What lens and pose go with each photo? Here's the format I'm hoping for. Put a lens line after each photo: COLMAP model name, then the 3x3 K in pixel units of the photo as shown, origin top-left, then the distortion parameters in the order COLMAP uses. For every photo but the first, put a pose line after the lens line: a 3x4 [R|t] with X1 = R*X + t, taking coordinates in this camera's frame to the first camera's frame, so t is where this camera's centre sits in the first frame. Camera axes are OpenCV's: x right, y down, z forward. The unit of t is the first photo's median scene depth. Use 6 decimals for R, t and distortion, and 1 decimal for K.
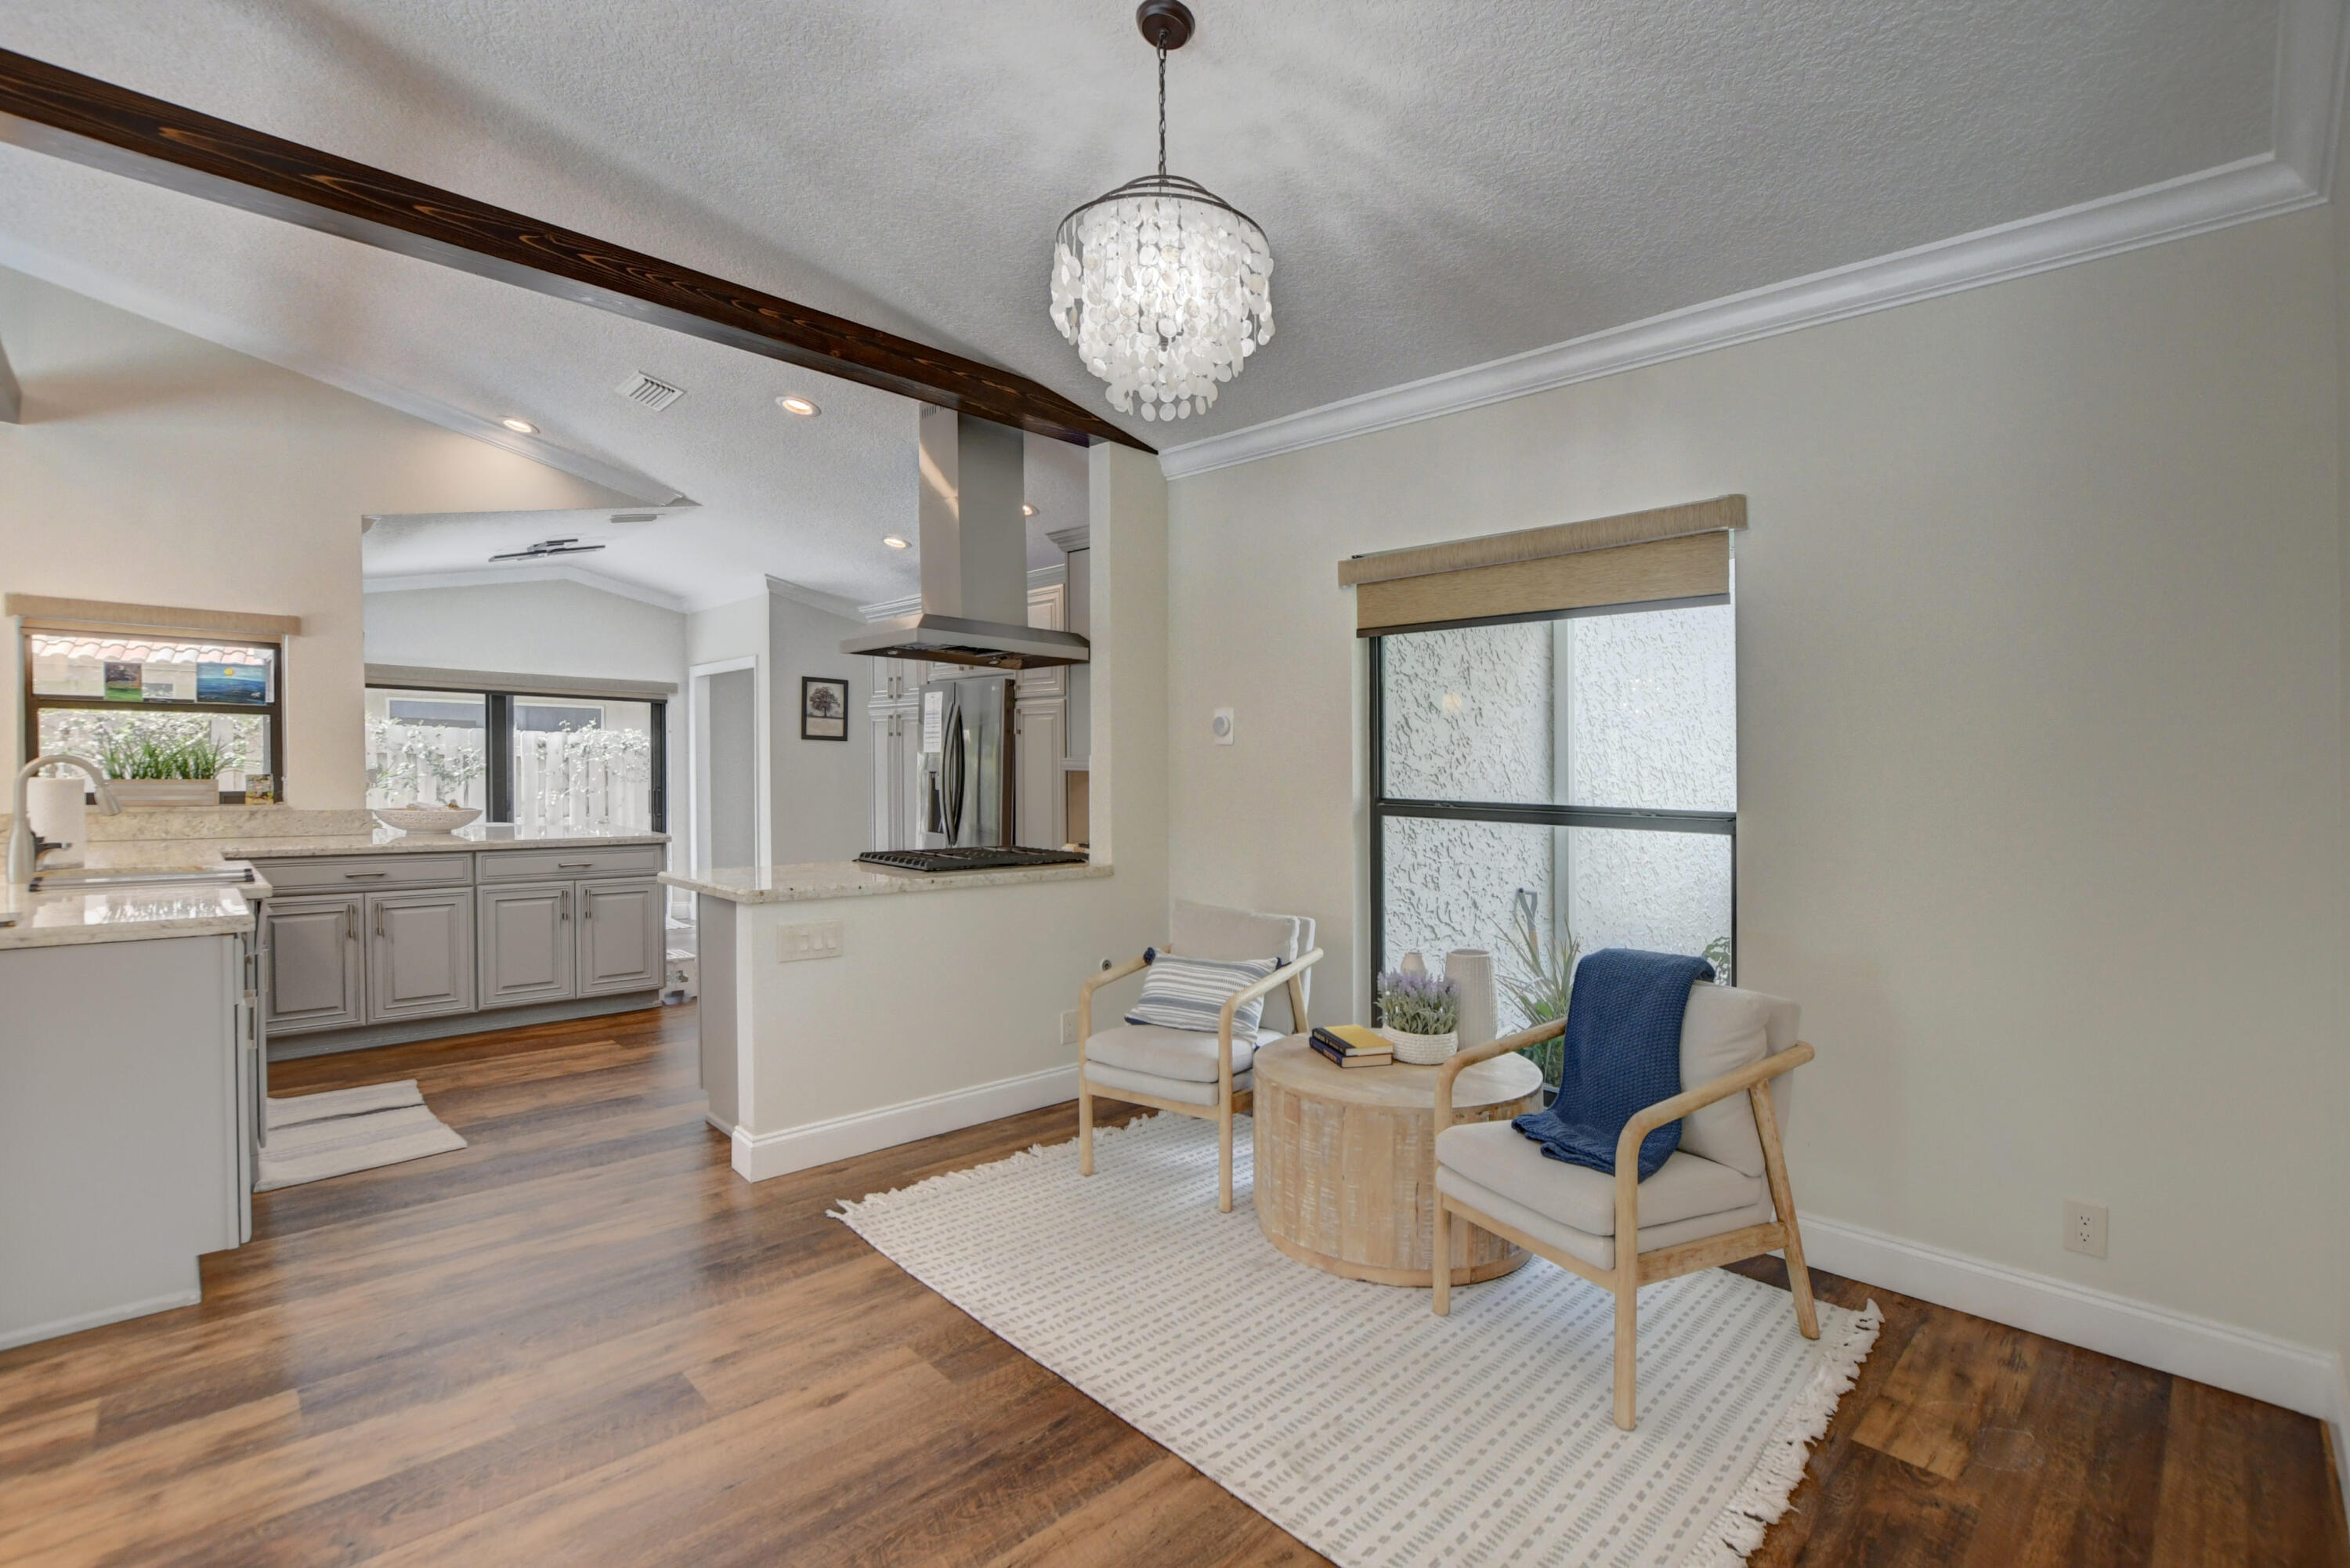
lens RADIAL K [[1052.0, 0, 1183.5], [0, 1052.0, 798.5], [0, 0, 1]] dist [-0.015781, -0.000783]
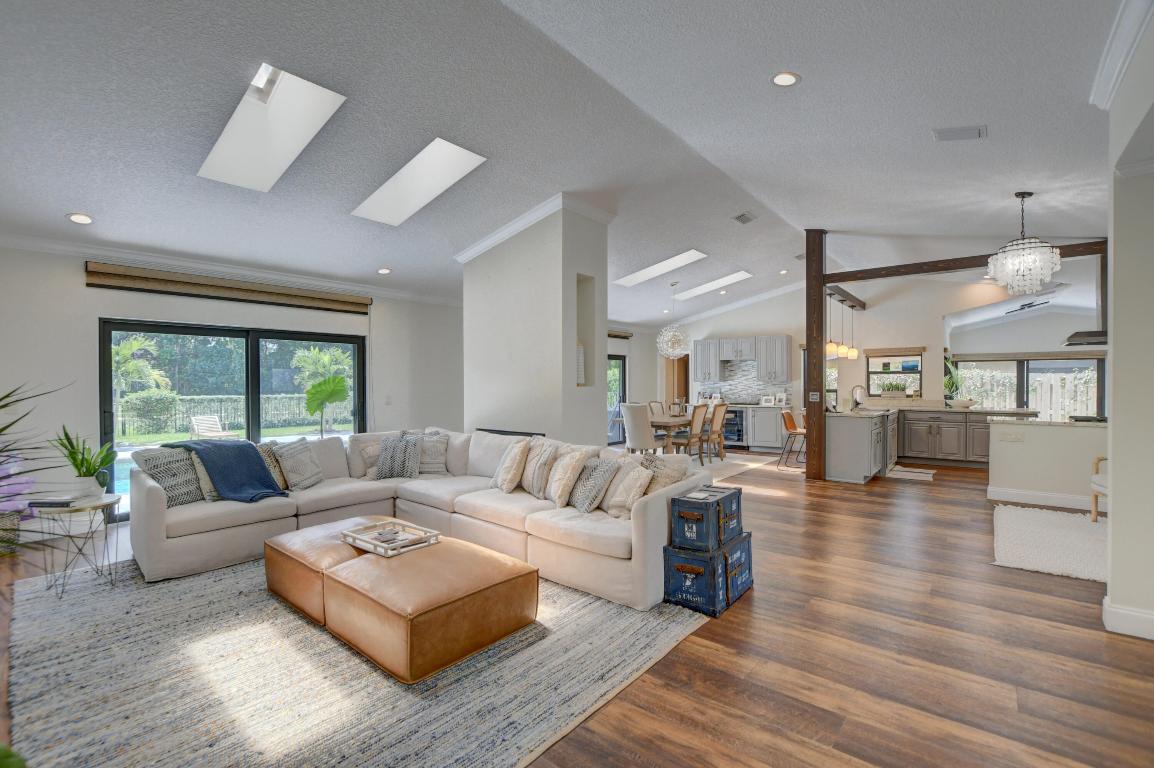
lens RADIAL K [[504.9, 0, 573.1], [0, 504.9, 384.3], [0, 0, 1]] dist [-0.027787, 0.000304]
pose [[0.098122, -0.017309, -0.995024, 0.747750], [-0.028353, 0.999394, -0.020181, 0.027272], [0.994770, 0.030193, 0.097572, -0.383555]]
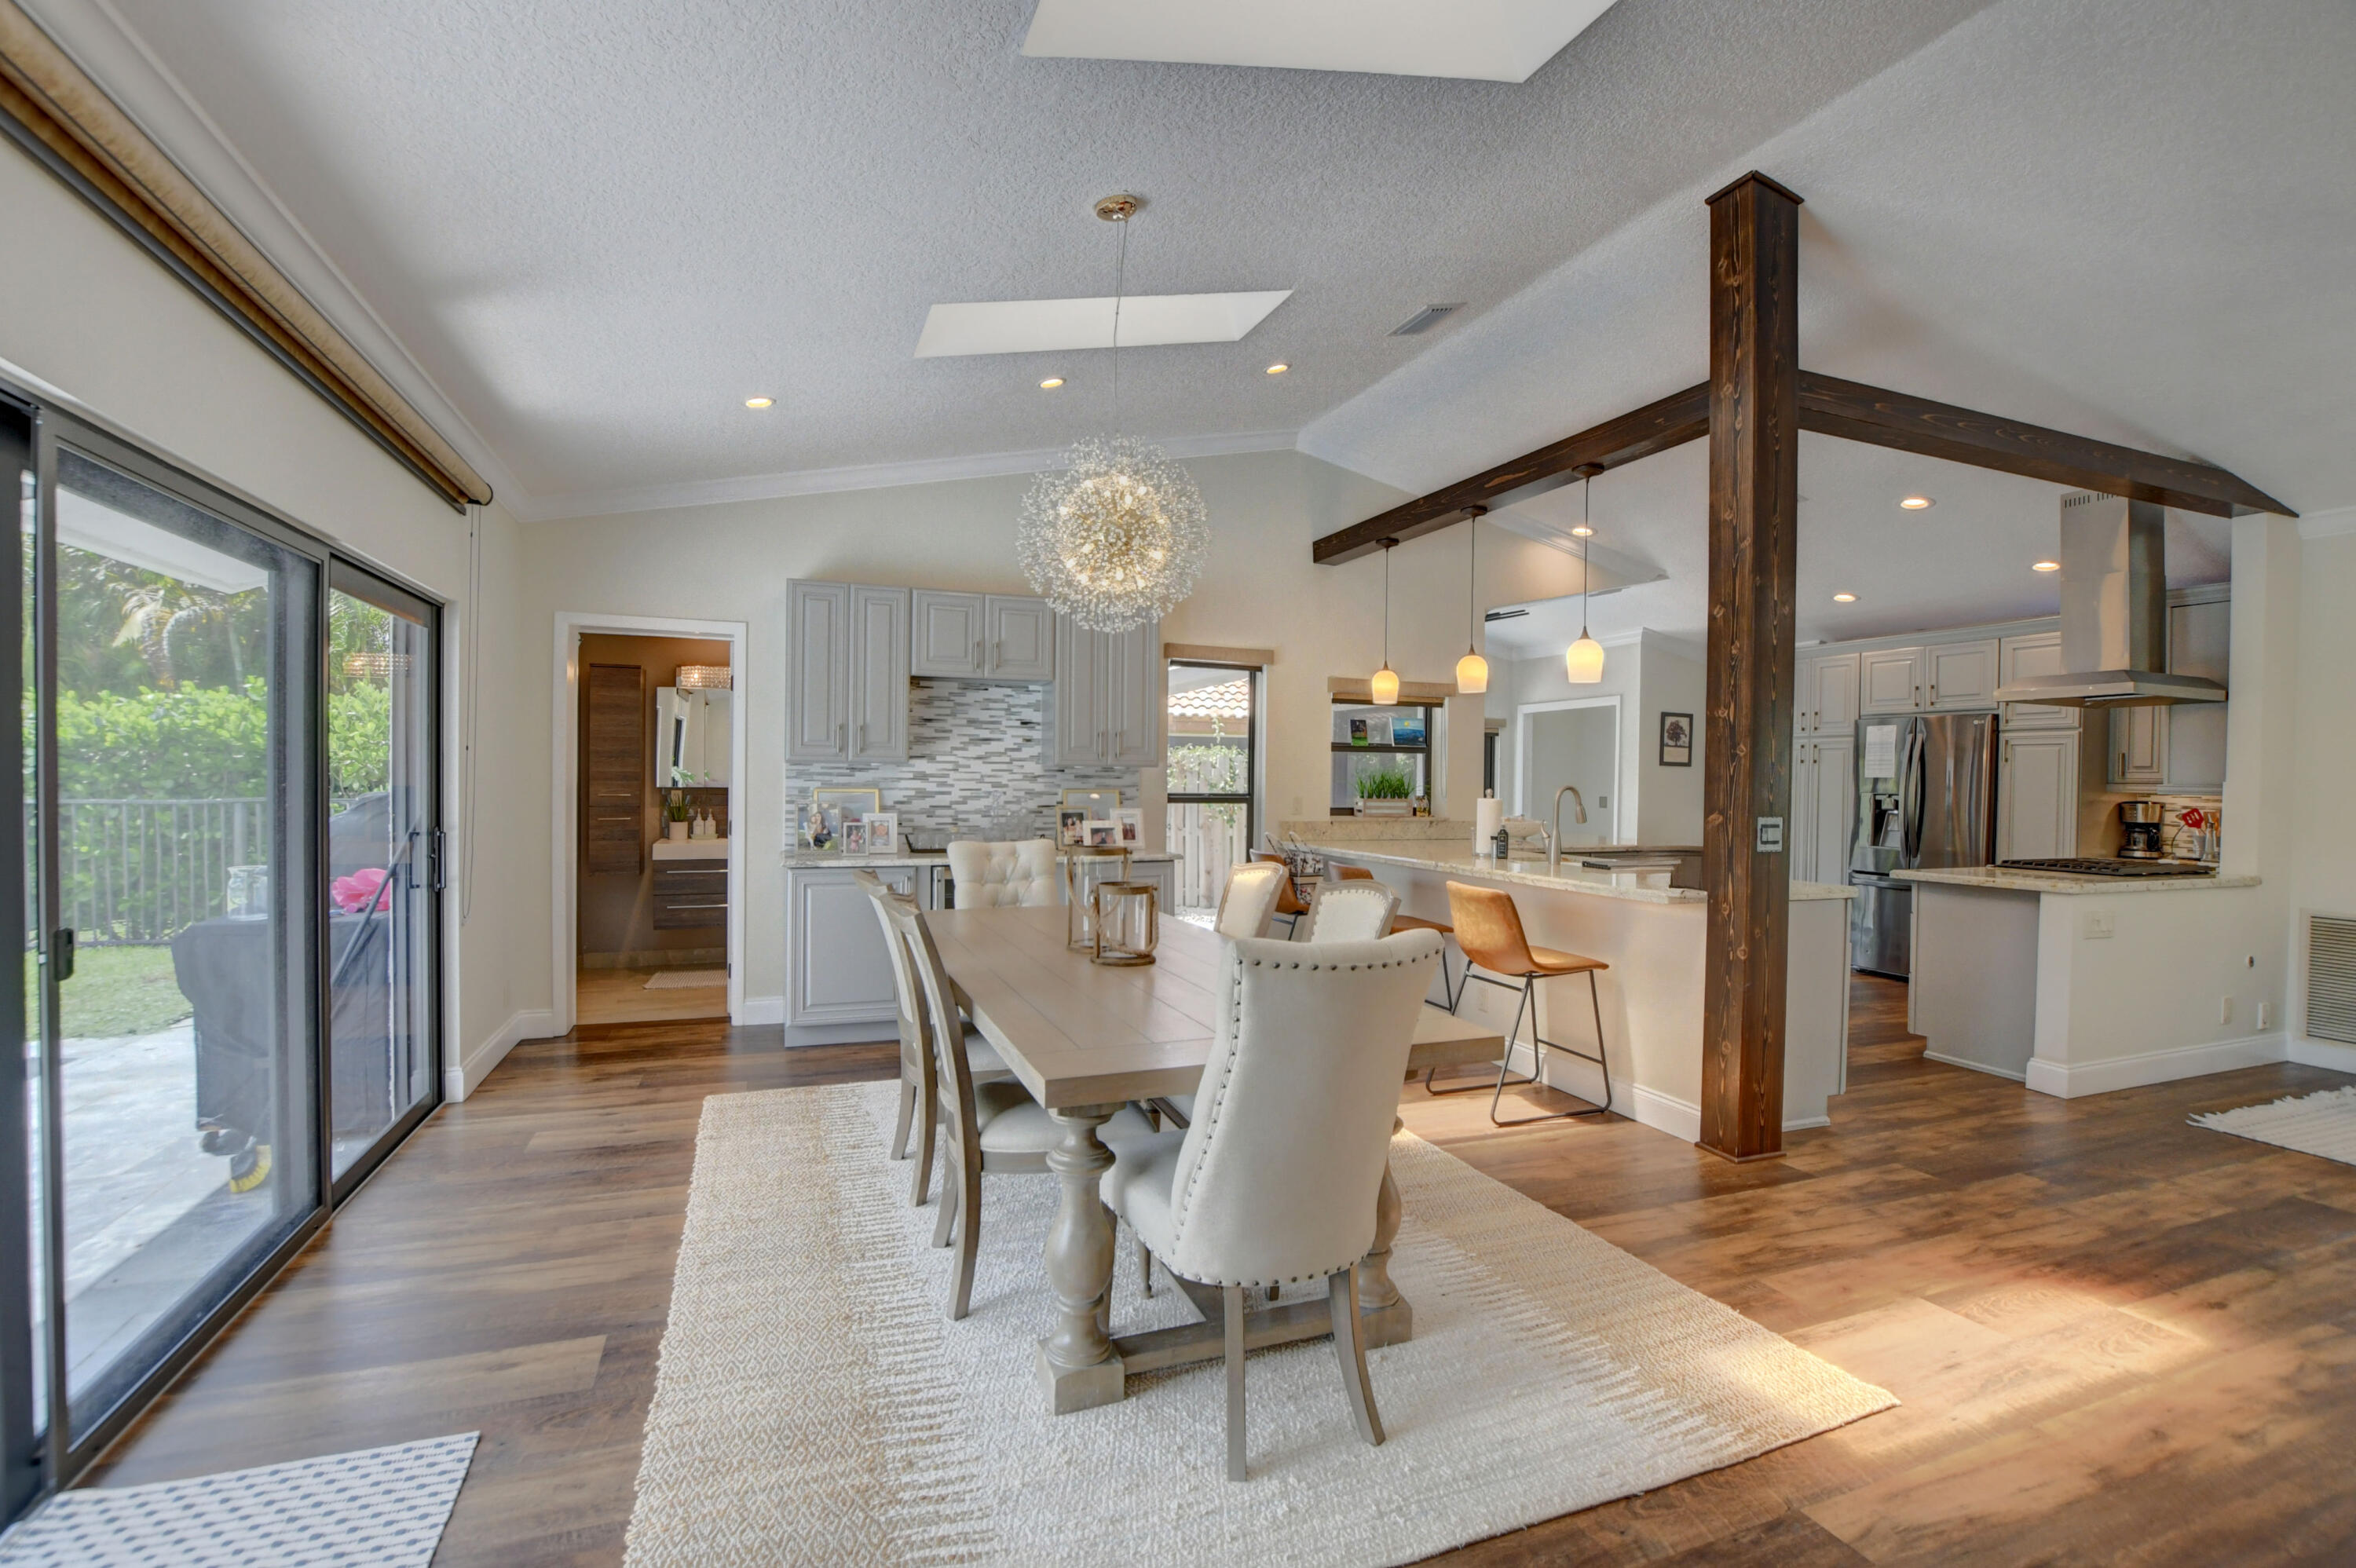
lens RADIAL K [[1030.7, 0, 1170.1], [0, 1030.7, 784.7], [0, 0, 1]] dist [-0.027787, 0.000304]
pose [[0.915479, -0.001097, -0.402363, -0.631537], [-0.010852, 0.999565, -0.027417, 0.004426], [0.402218, 0.029467, 0.915069, -0.422484]]
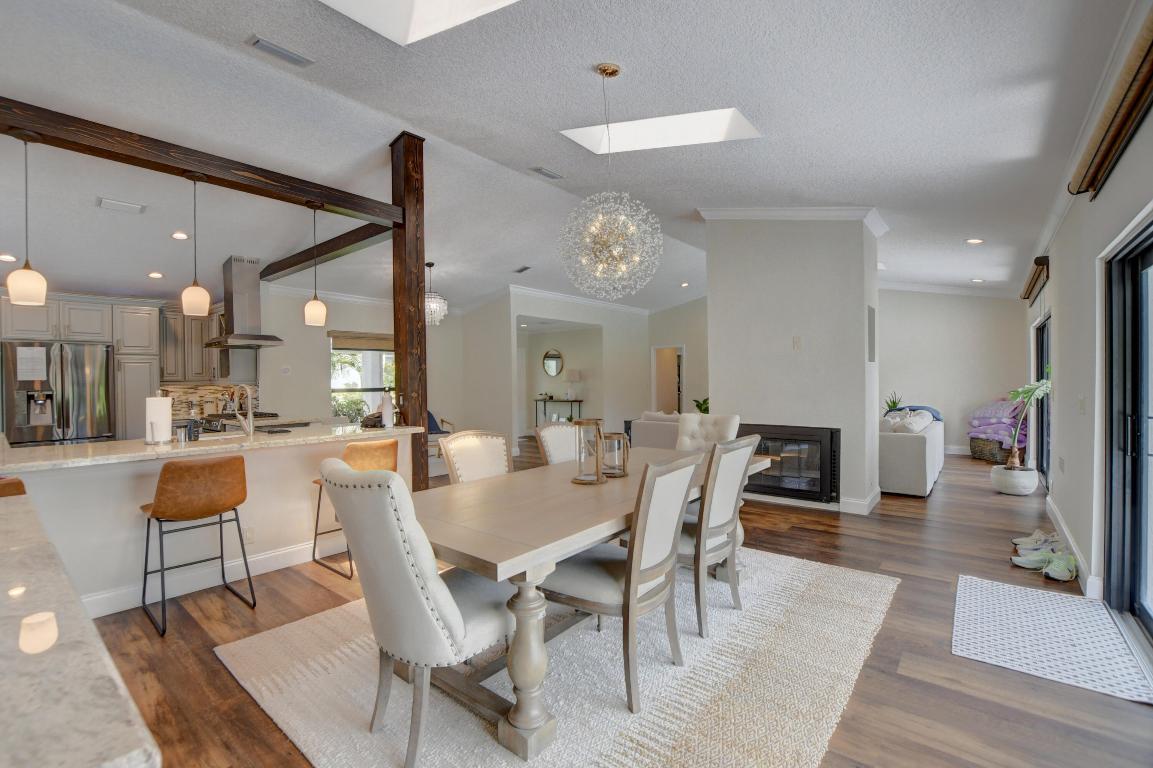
lens RADIAL K [[499.5, 0, 572.5], [0, 499.5, 381.6], [0, 0, 1]] dist [-0.028995, 0.000033]
pose [[-0.088431, -0.020902, 0.995863, -1.424034], [0.043282, 0.998755, 0.024807, -0.027601], [-0.995142, 0.045297, -0.087416, 0.193731]]
